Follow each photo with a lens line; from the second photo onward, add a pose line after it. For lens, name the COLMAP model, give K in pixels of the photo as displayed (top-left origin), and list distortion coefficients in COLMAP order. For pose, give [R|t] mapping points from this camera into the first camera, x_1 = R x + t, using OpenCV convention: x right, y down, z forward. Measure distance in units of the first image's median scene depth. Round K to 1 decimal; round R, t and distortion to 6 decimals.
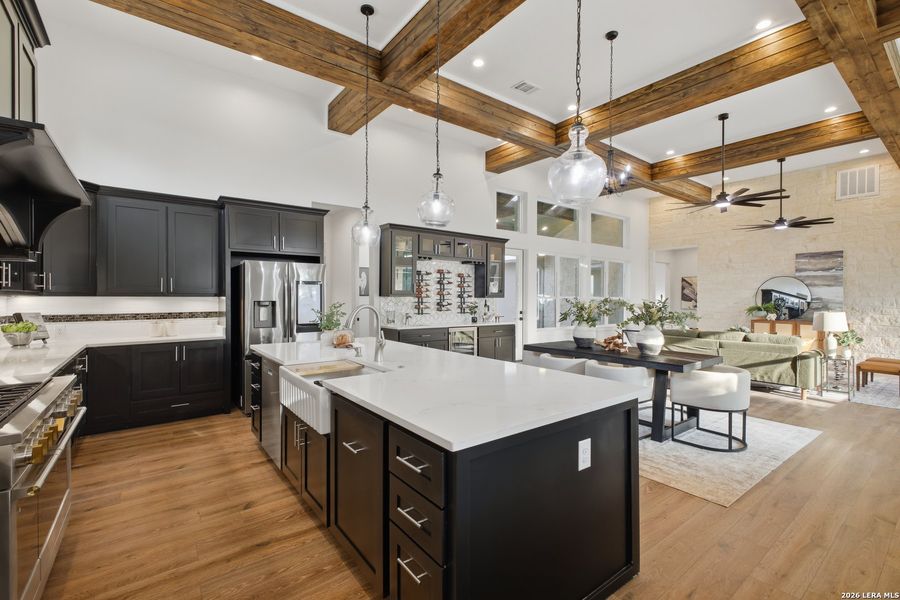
lens RADIAL K [[395.4, 0, 448.9], [0, 395.4, 300.8], [0, 0, 1]] dist [0.003663, -0.000381]
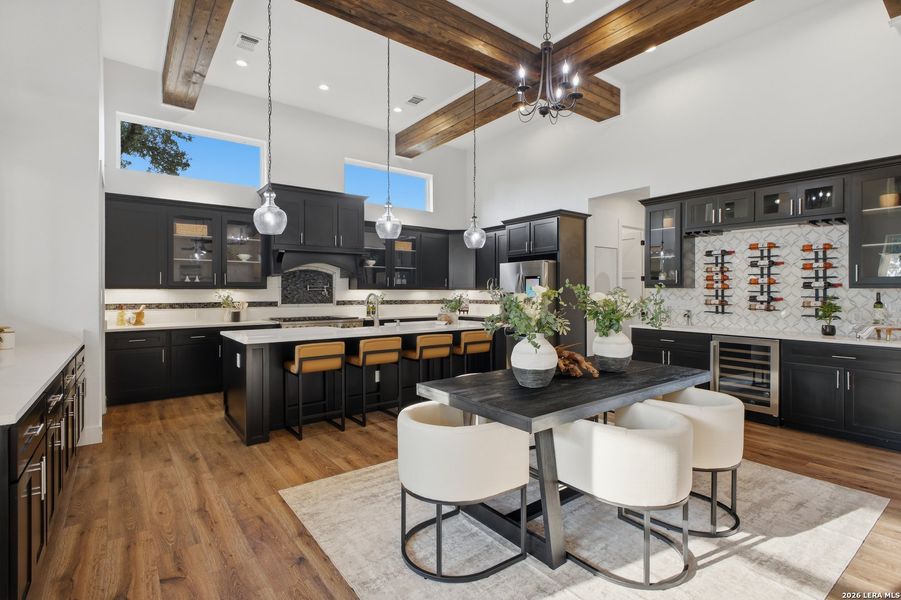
lens RADIAL K [[430.8, 0, 455.0], [0, 430.8, 295.7], [0, 0, 1]] dist [-0.000011, 0.000275]
pose [[0.015316, 0.005690, -0.999867, 1.512636], [-0.009014, 0.999944, 0.005553, 0.007665], [0.999842, 0.008927, 0.015366, 1.197055]]
